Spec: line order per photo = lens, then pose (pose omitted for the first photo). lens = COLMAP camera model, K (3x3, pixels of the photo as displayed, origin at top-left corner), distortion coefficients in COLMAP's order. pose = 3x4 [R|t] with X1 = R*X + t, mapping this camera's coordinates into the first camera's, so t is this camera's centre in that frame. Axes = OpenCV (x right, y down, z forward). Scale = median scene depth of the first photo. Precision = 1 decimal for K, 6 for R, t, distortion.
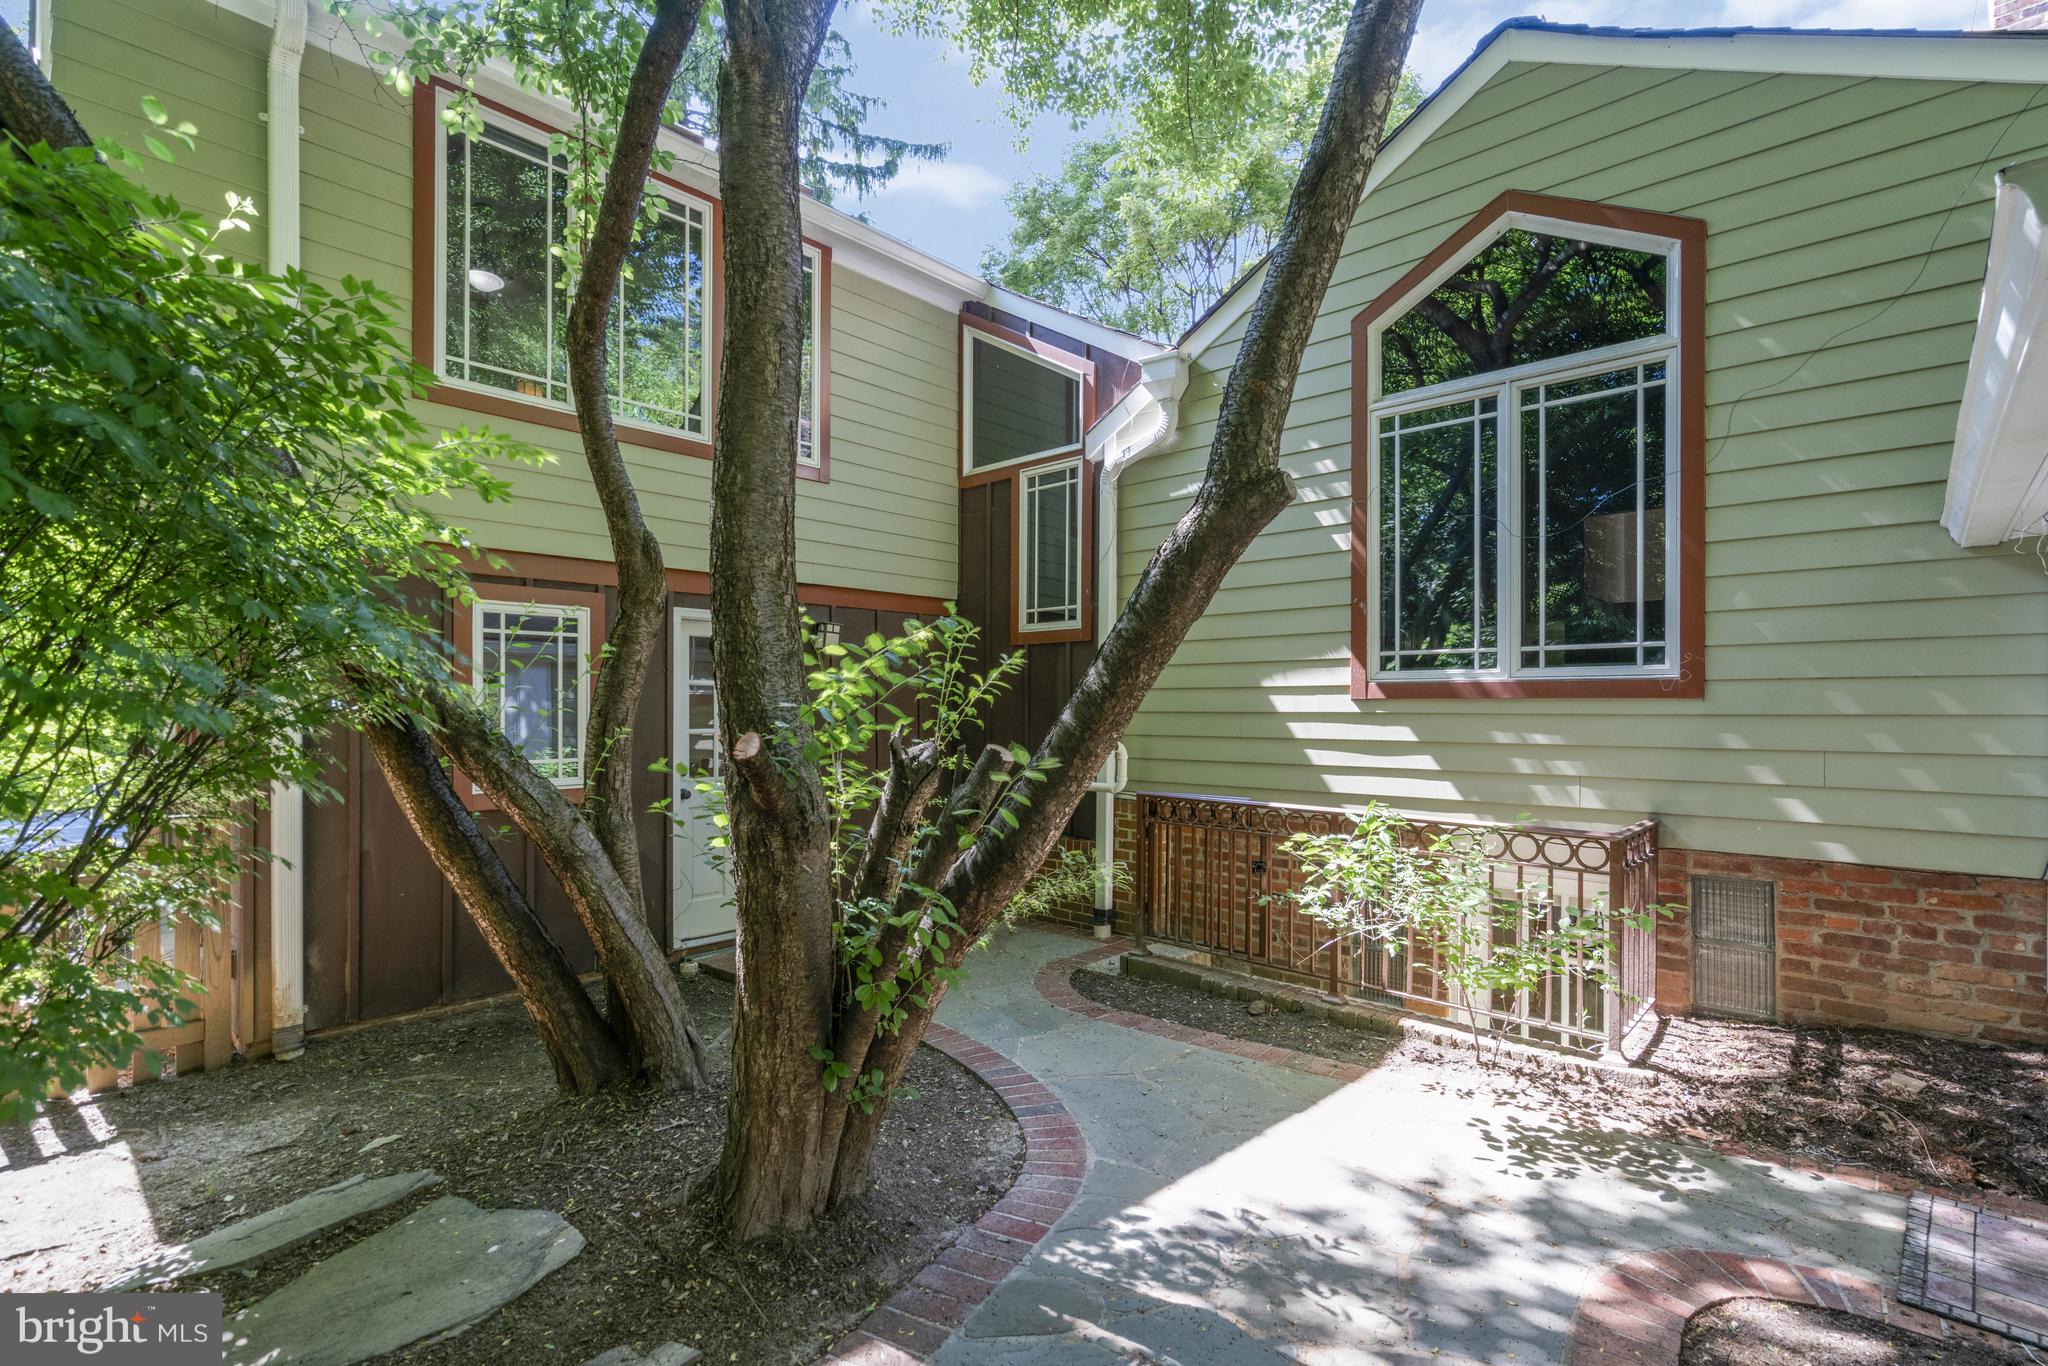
lens RADIAL K [[959.1, 0, 1014.9], [0, 959.1, 695.7], [0, 0, 1]] dist [-0.002400, -0.000334]
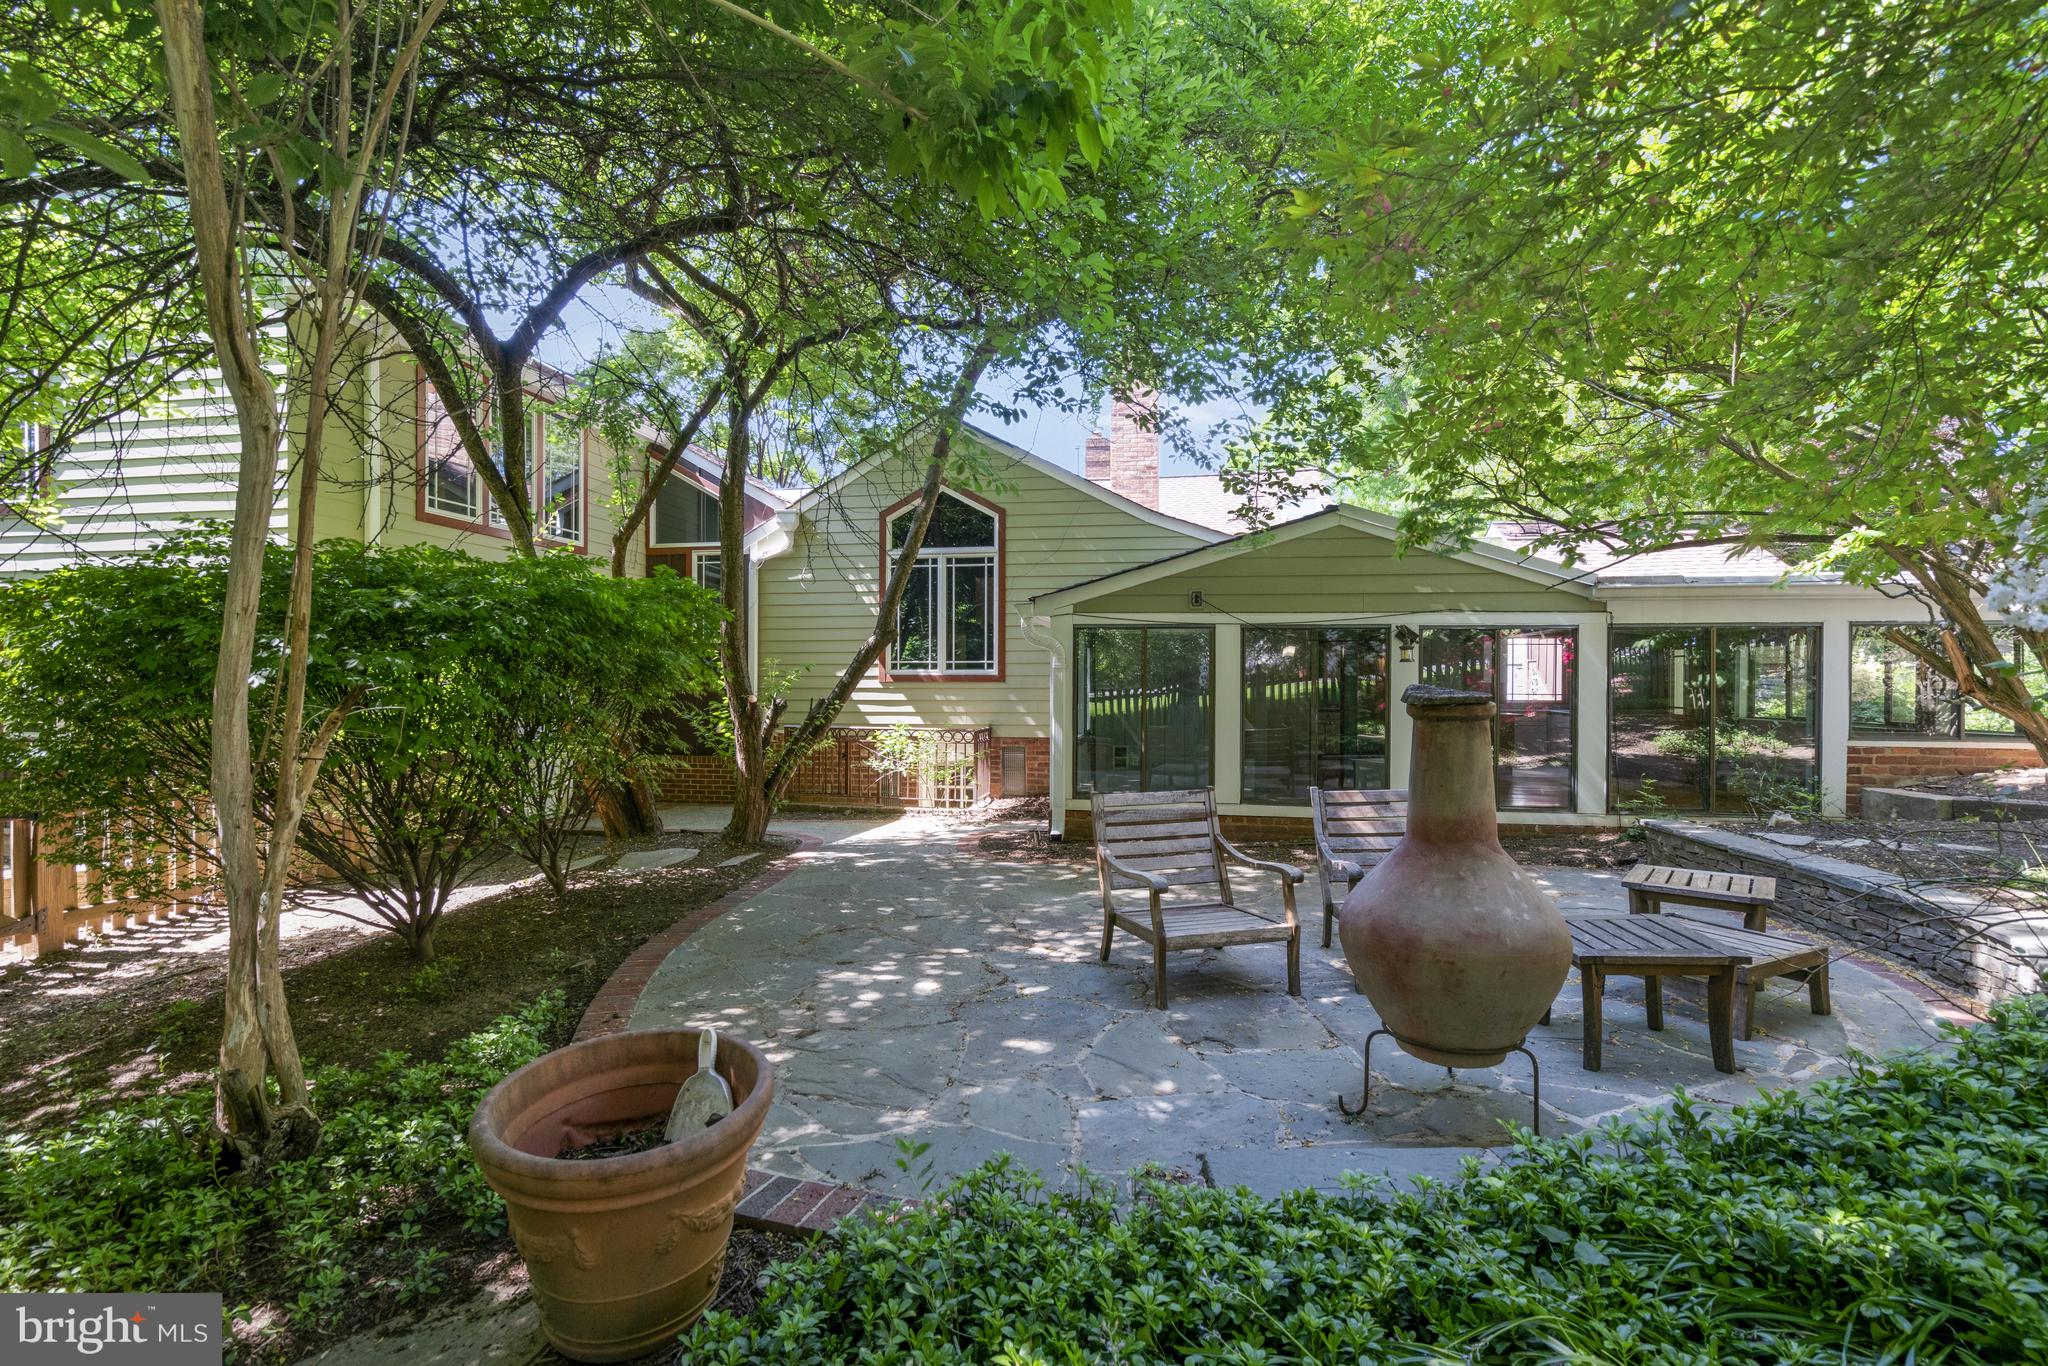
lens RADIAL K [[959.1, 0, 1014.9], [0, 959.1, 695.7], [0, 0, 1]] dist [-0.002400, -0.000334]
pose [[0.842190, -0.010409, 0.539080, -0.743688], [-0.004381, 0.999649, 0.026146, -0.030420], [-0.539163, -0.024382, 0.841849, -1.337829]]
